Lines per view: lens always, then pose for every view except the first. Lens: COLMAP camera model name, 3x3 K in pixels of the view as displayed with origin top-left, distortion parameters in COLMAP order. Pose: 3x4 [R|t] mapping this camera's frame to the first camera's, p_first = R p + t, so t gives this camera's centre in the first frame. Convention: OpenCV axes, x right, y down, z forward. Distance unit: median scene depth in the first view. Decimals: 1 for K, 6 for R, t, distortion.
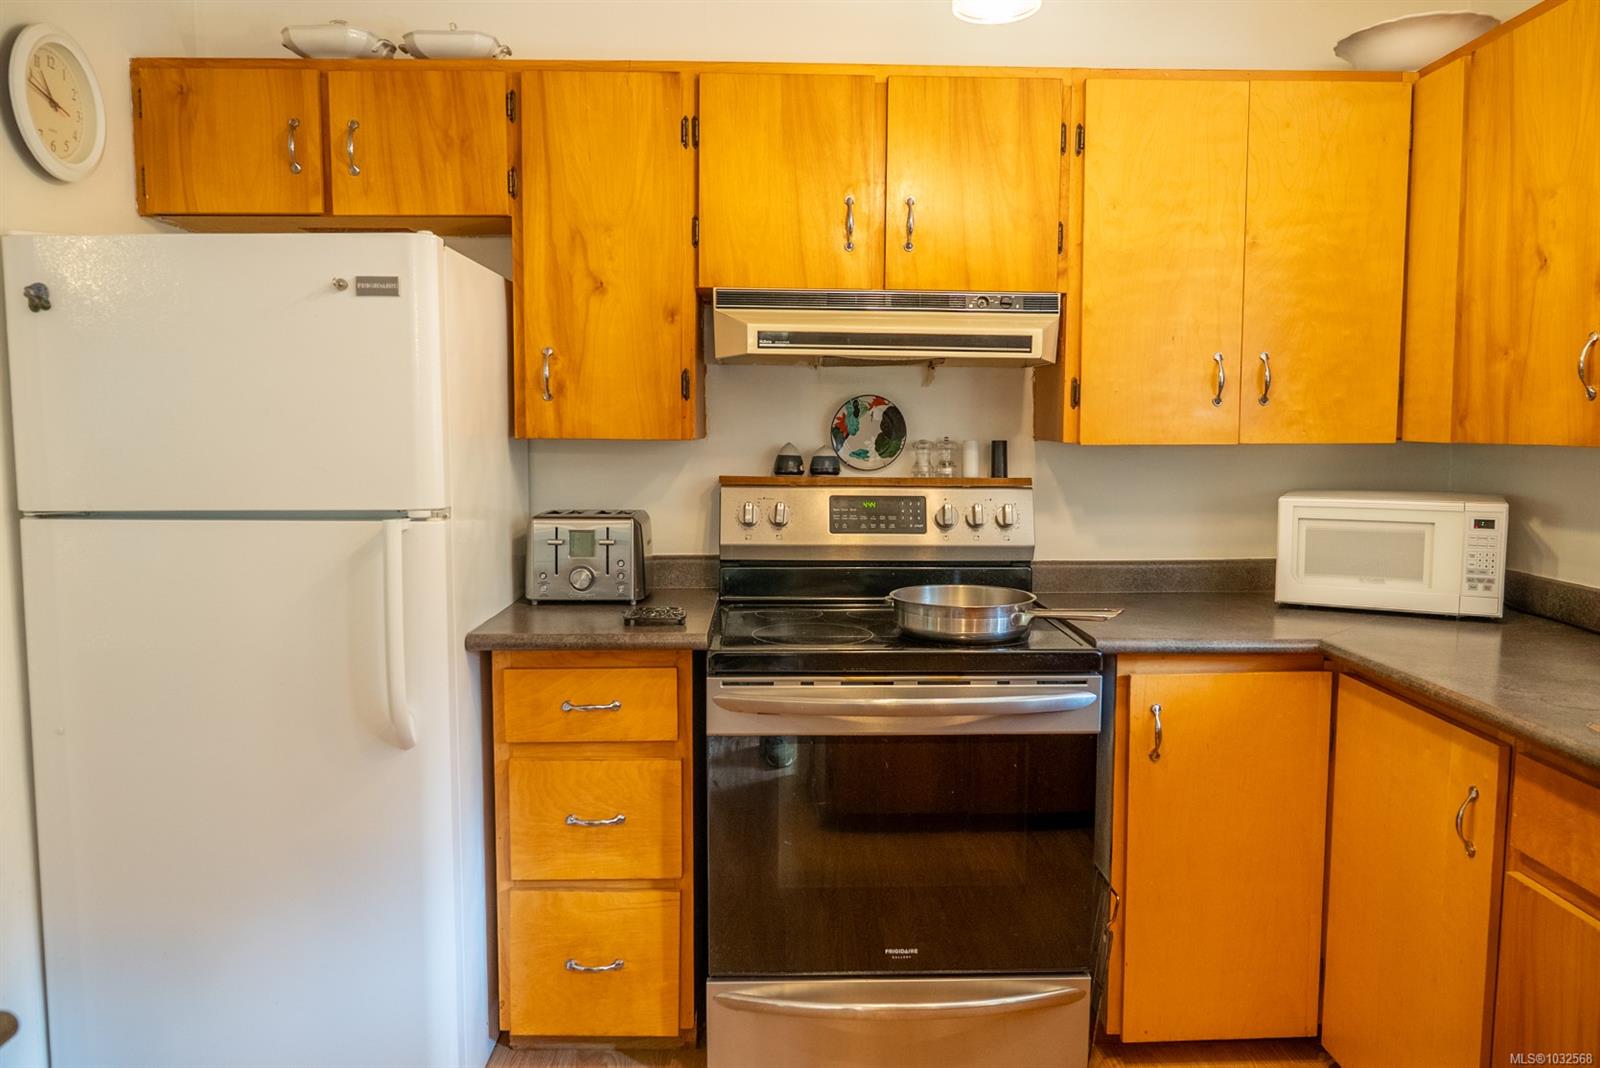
lens RADIAL K [[1107.2, 0, 798.1], [0, 1107.2, 524.4], [0, 0, 1]] dist [-0.026788, 0.003590]
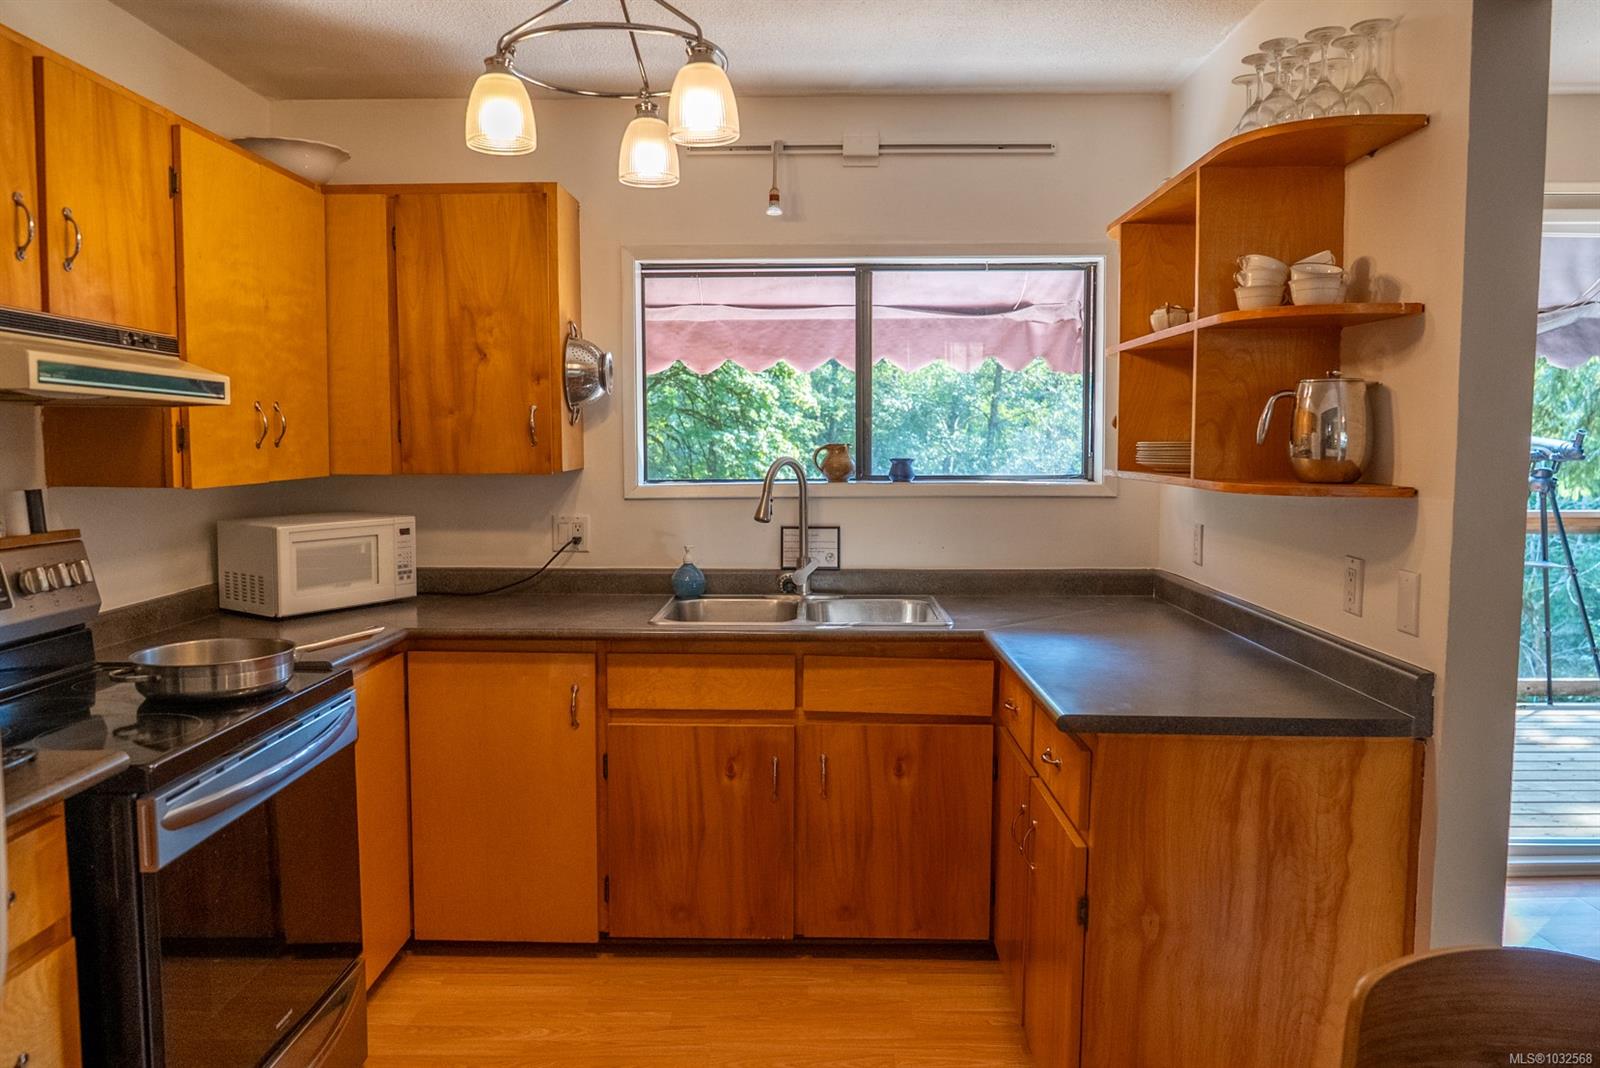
lens RADIAL K [[1111.4, 0, 804.1], [0, 1111.4, 516.0], [0, 0, 1]] dist [-0.036467, 0.018156]
pose [[0.034219, -0.070095, 0.996953, -0.744157], [0.092527, 0.993475, 0.066675, -0.065470], [-0.995122, 0.089964, 0.040481, 0.428287]]
